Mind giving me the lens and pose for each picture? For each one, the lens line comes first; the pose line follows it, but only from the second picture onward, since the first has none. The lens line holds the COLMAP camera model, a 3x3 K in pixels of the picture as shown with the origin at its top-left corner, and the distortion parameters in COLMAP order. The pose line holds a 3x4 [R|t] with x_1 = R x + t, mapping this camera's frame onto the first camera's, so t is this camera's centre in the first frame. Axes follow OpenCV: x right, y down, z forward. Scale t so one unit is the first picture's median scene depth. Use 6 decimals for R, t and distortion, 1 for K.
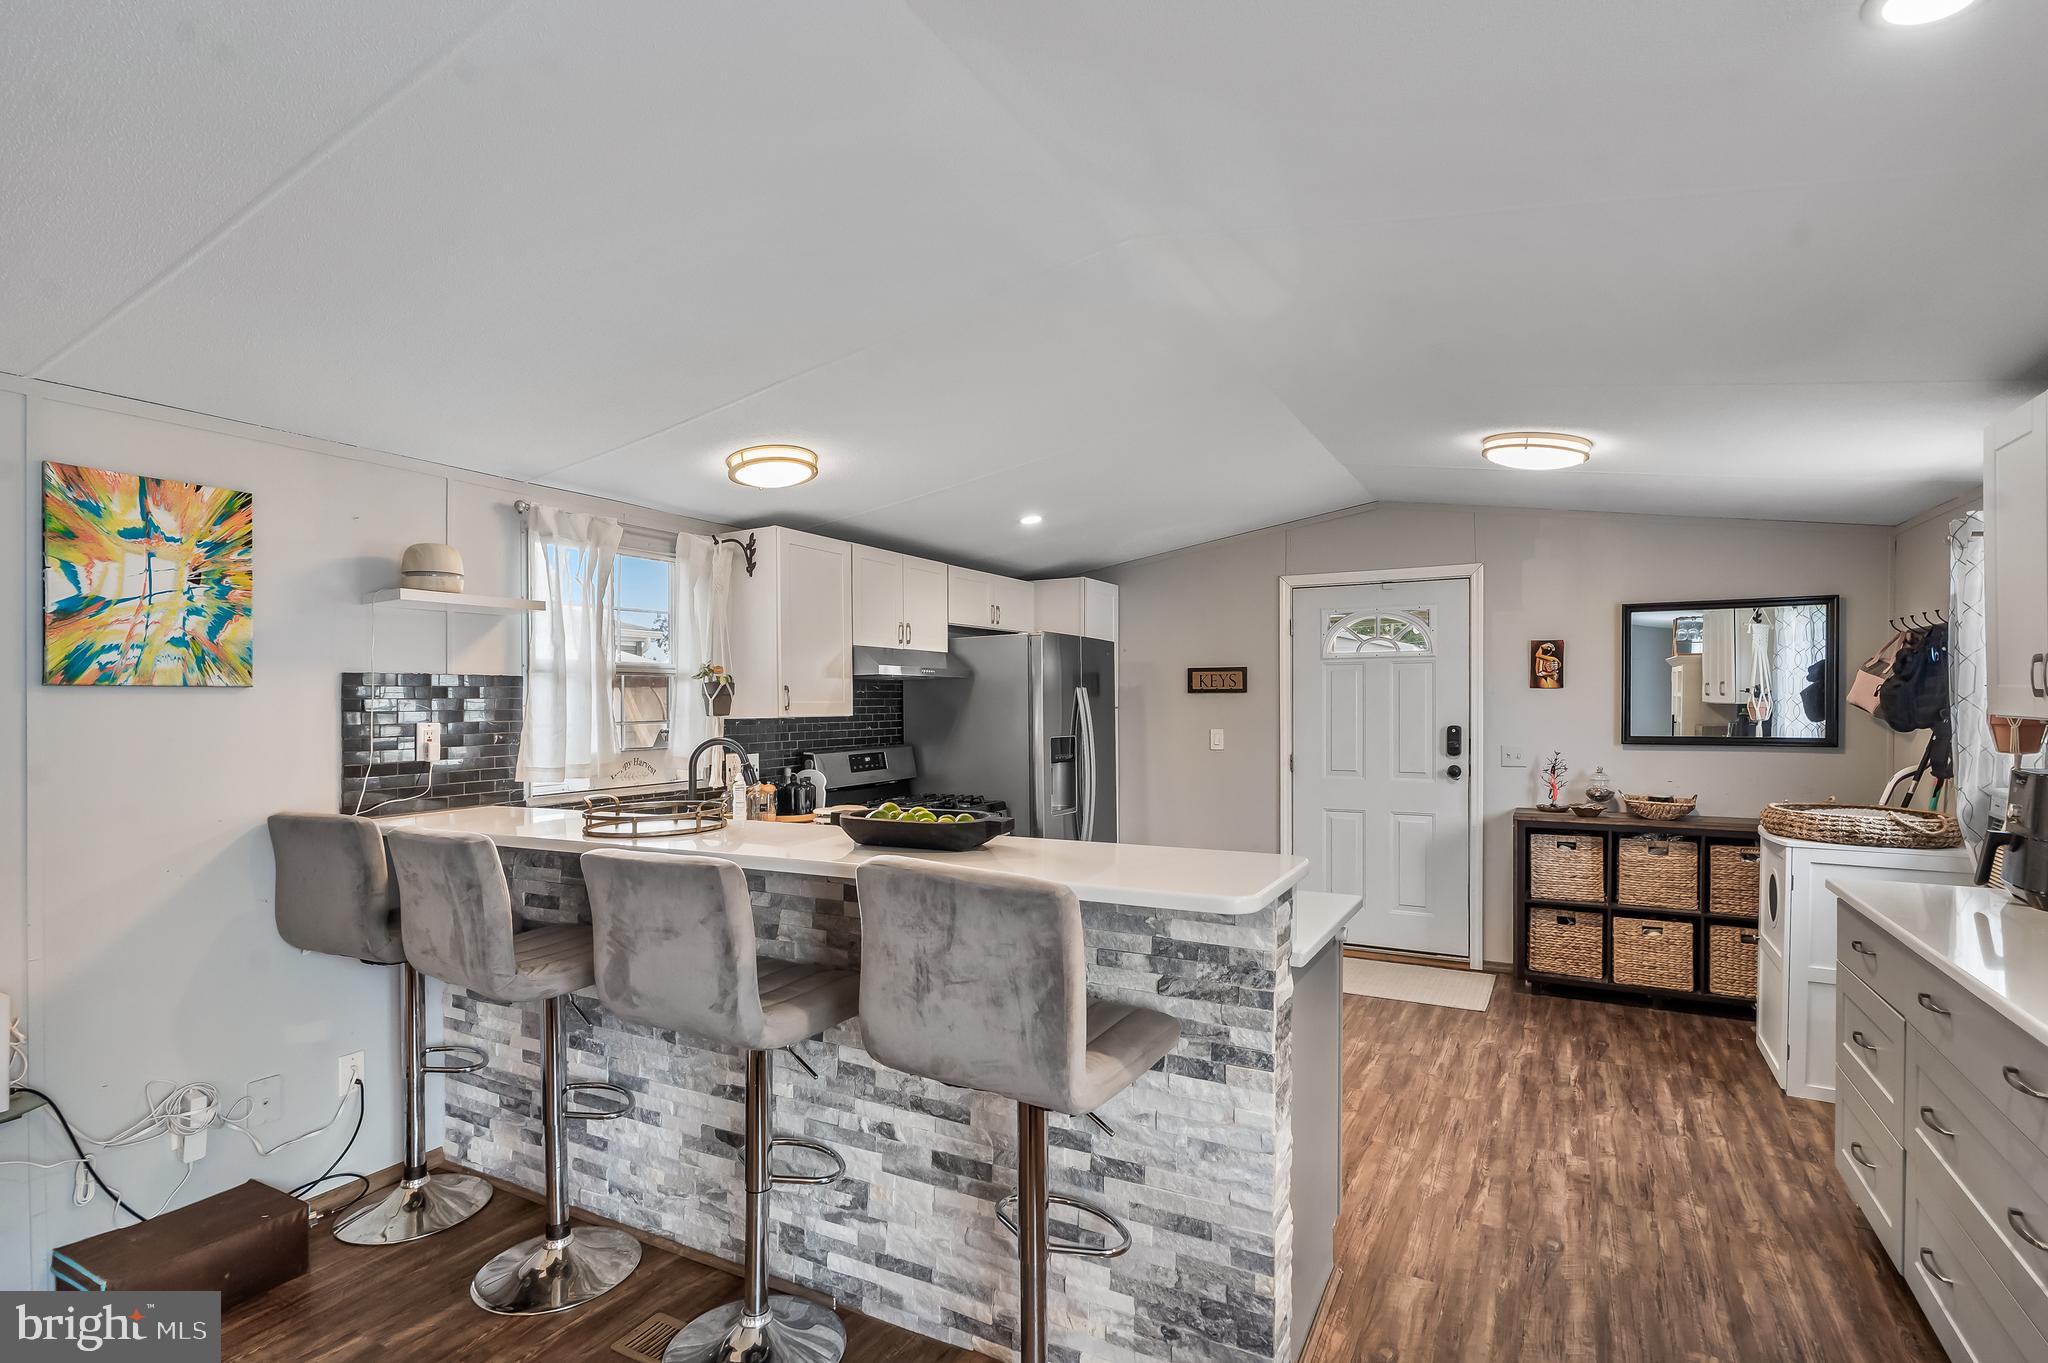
lens RADIAL K [[1015.1, 0, 997.0], [0, 1015.1, 738.9], [0, 0, 1]] dist [0.001838, 0.000109]
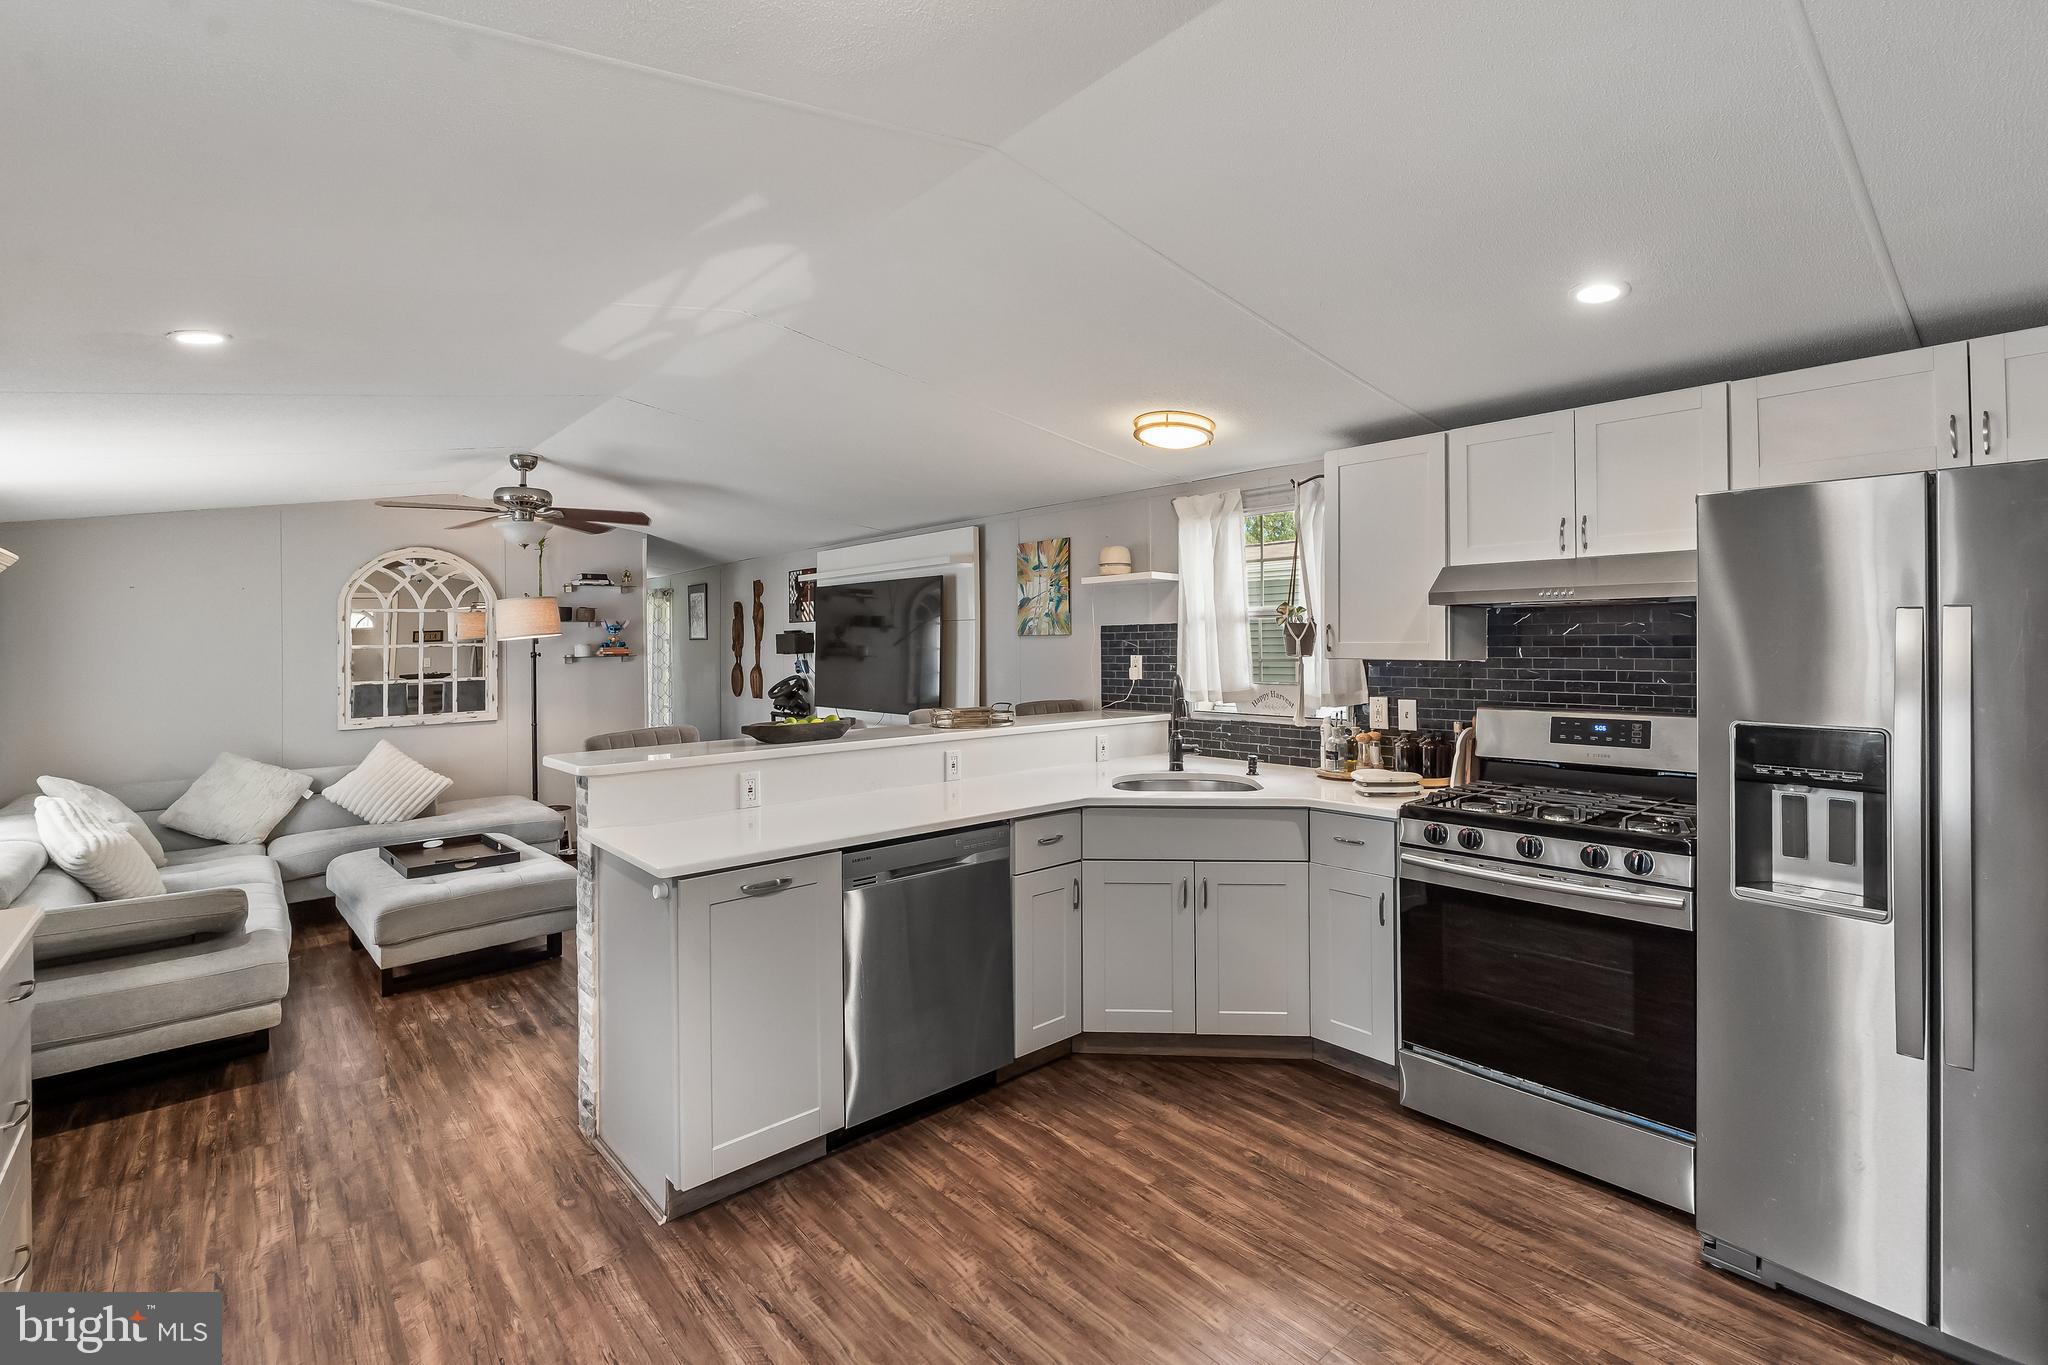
lens RADIAL K [[930.0, 0, 1021.1], [0, 930.0, 648.1], [0, 0, 1]] dist [-0.005730, 0.000968]
pose [[-0.343594, 0.020221, -0.938900, 0.617698], [-0.018128, 0.999439, 0.028159, -0.045798], [0.938943, 0.026696, -0.343035, 0.945895]]
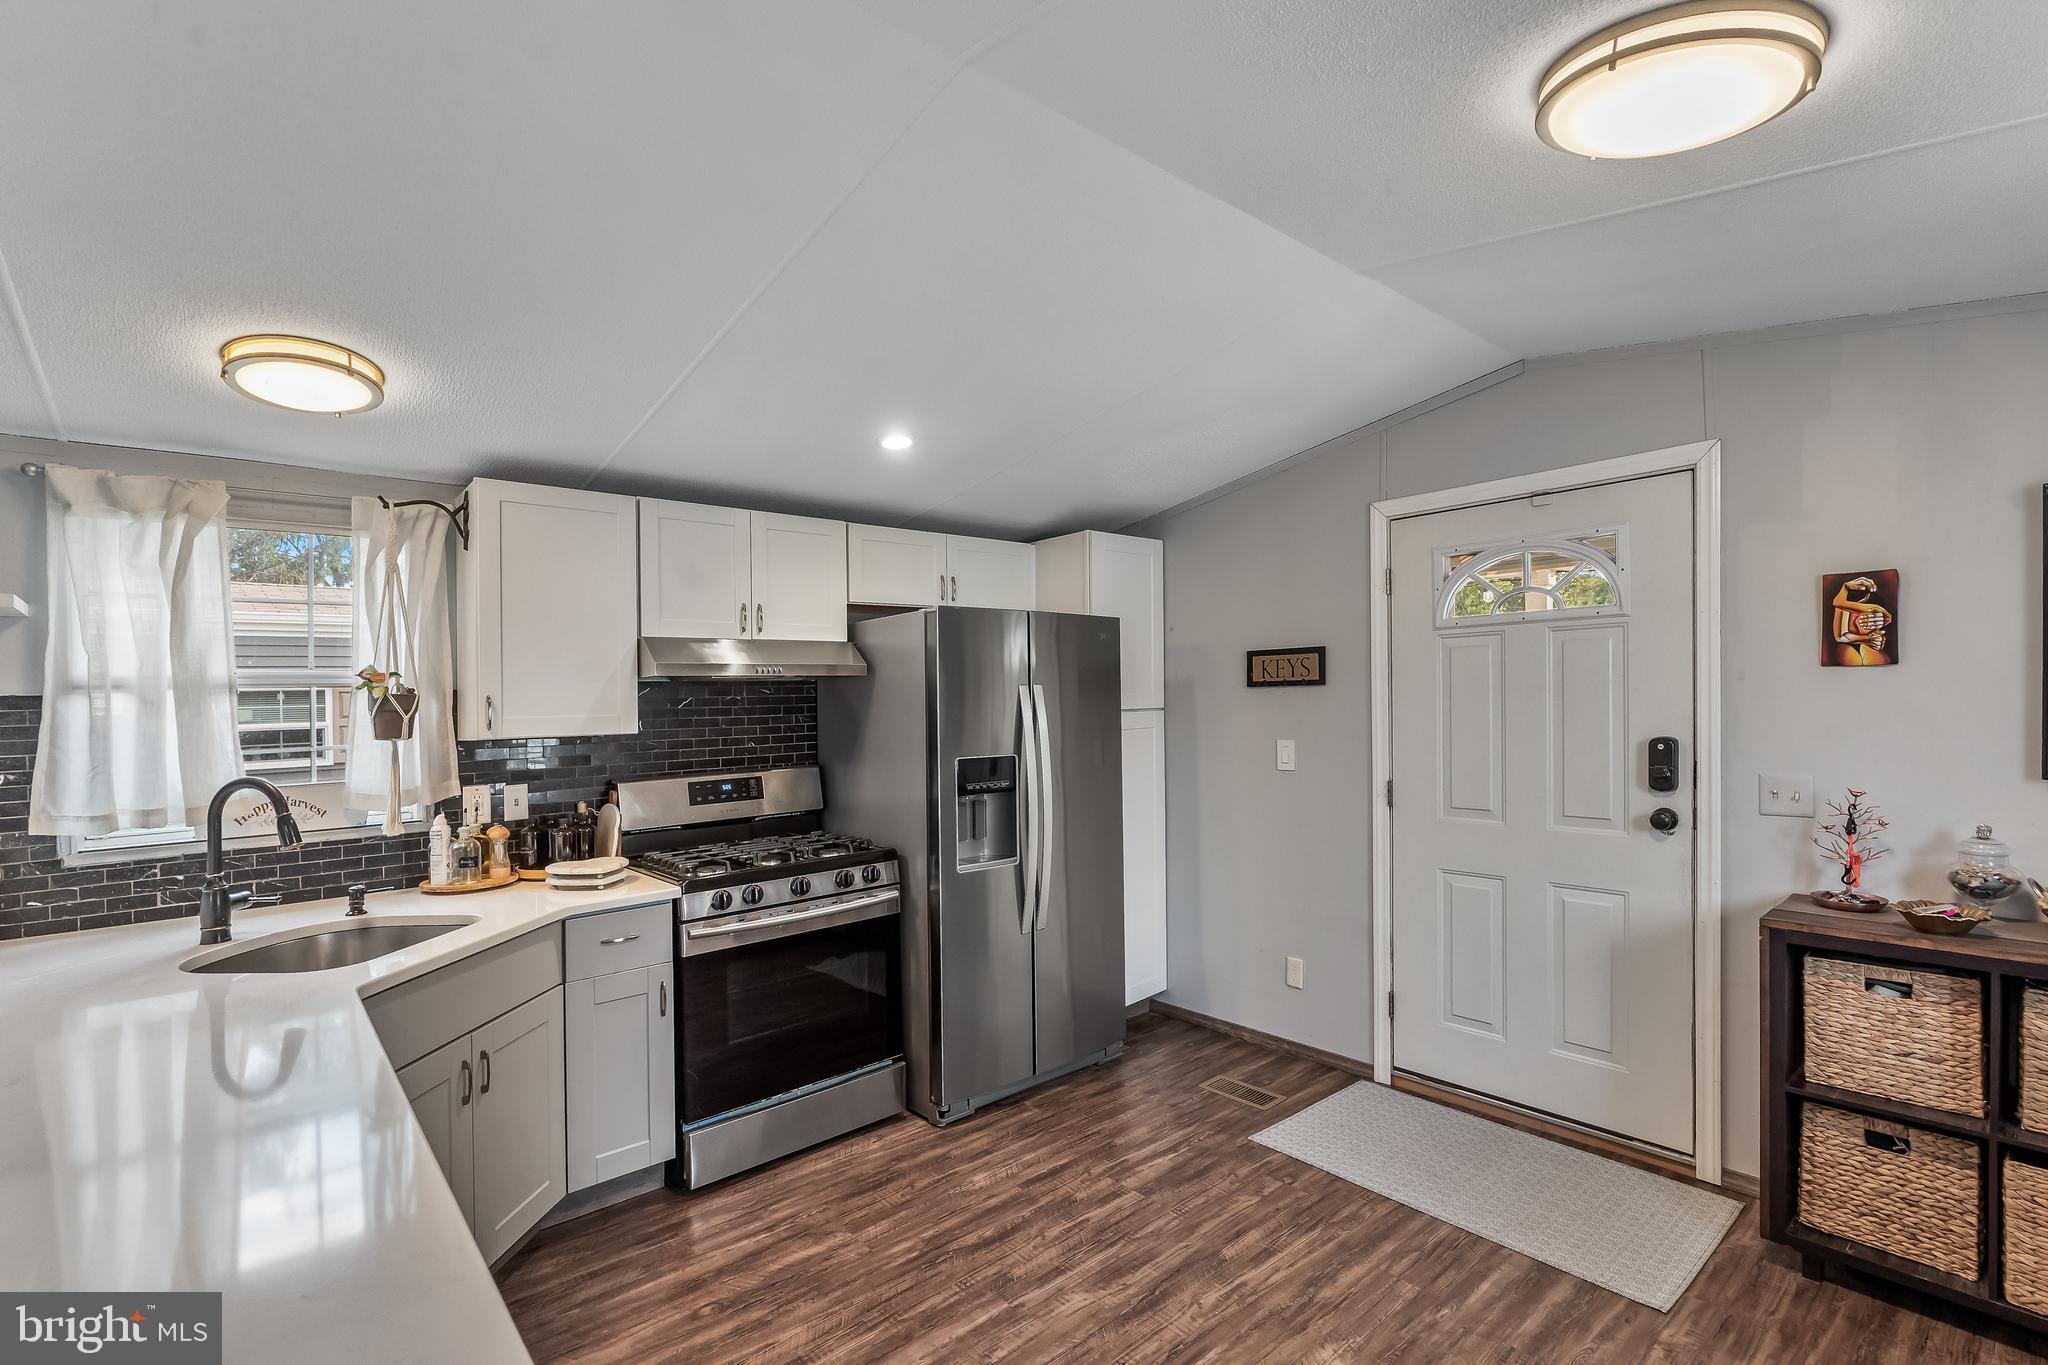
lens RADIAL K [[930.0, 0, 1011.3], [0, 930.0, 736.9], [0, 0, 1]] dist [-0.005730, 0.000968]
pose [[0.935610, -0.003067, -0.353023, 0.350331], [0.007176, 0.999921, 0.010331, -0.025415], [0.352963, -0.012199, 0.935558, 0.472998]]
